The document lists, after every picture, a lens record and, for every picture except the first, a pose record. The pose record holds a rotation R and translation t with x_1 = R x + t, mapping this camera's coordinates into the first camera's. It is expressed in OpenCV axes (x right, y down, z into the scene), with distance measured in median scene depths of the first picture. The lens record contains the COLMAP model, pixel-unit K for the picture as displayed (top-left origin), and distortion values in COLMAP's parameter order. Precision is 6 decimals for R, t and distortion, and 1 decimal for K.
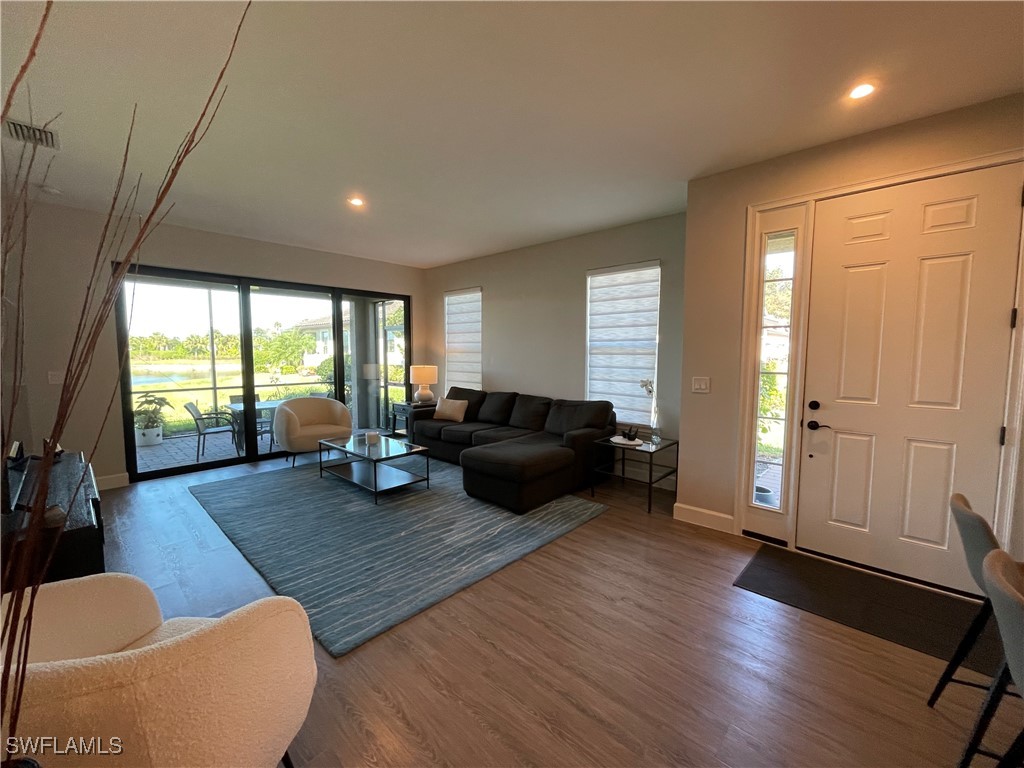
lens RADIAL K [[411.1, 0, 514.5], [0, 411.1, 384.0], [0, 0, 1]] dist [-0.003067, 0.000957]
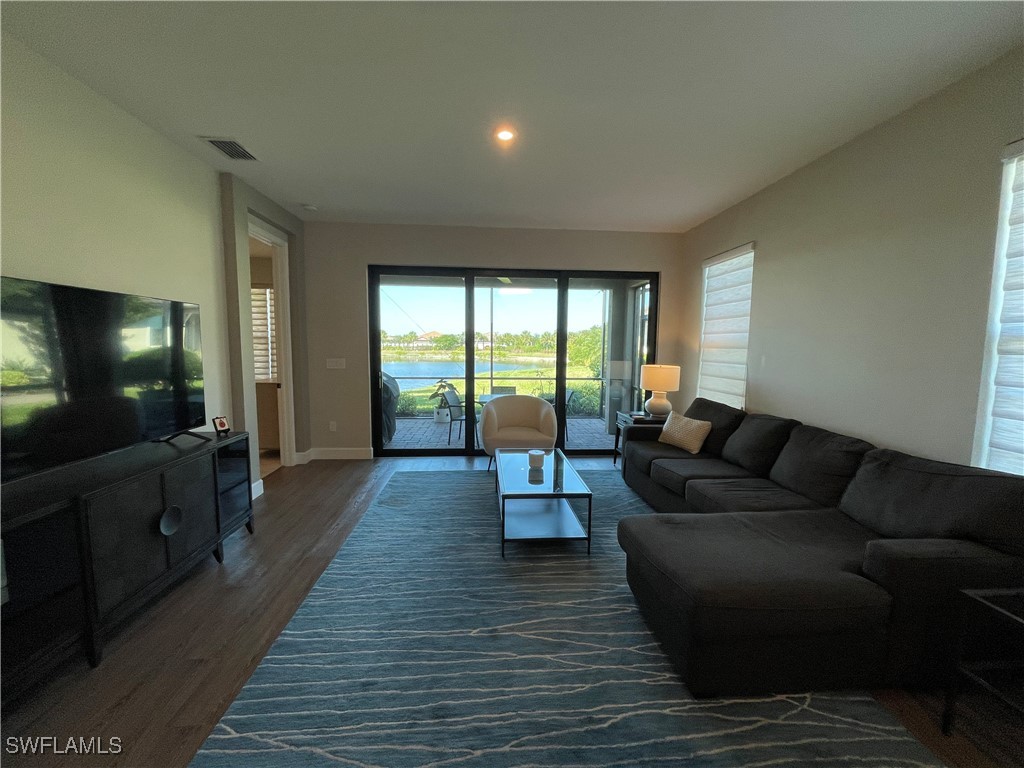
lens RADIAL K [[411.1, 0, 511.8], [0, 411.1, 382.1], [0, 0, 1]] dist [-0.003067, 0.000957]
pose [[0.724420, 0.066197, -0.686173, 0.121865], [-0.062619, 0.997583, 0.030129, -0.027683], [0.686509, 0.021142, 0.726814, 0.398829]]
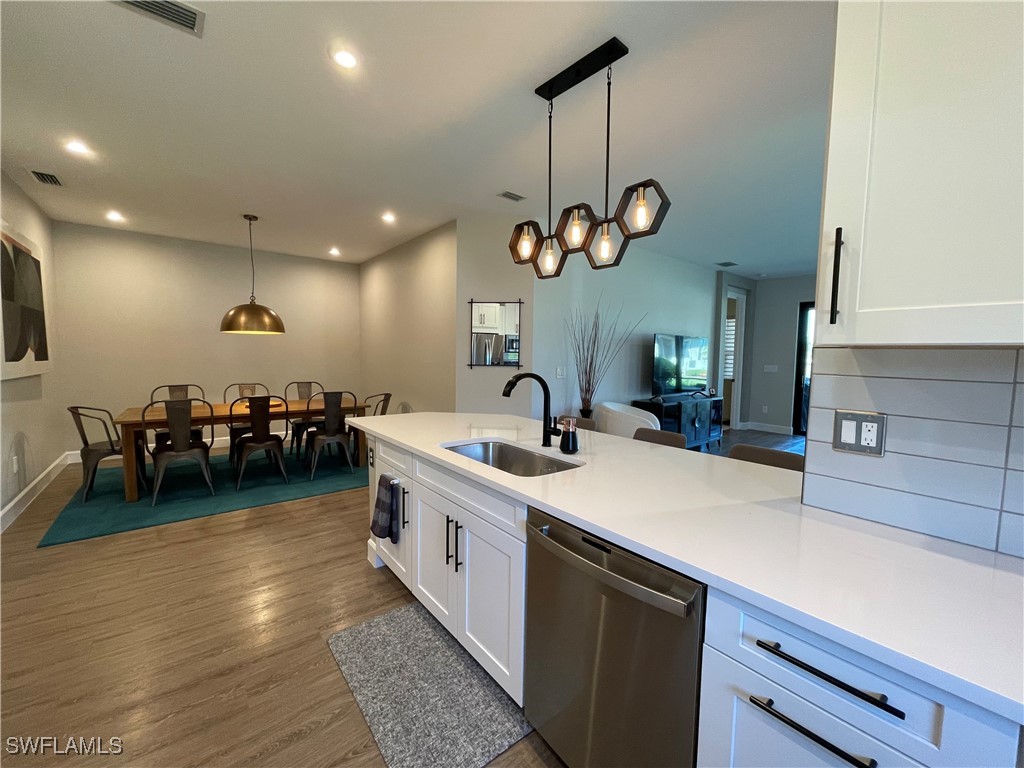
lens RADIAL K [[411.1, 0, 513.3], [0, 411.1, 383.0], [0, 0, 1]] dist [-0.003067, 0.000957]
pose [[-0.150728, 0.064049, -0.986498, 0.826480], [-0.094672, 0.992377, 0.078895, 0.008285], [0.984032, 0.105286, -0.143515, 0.092160]]
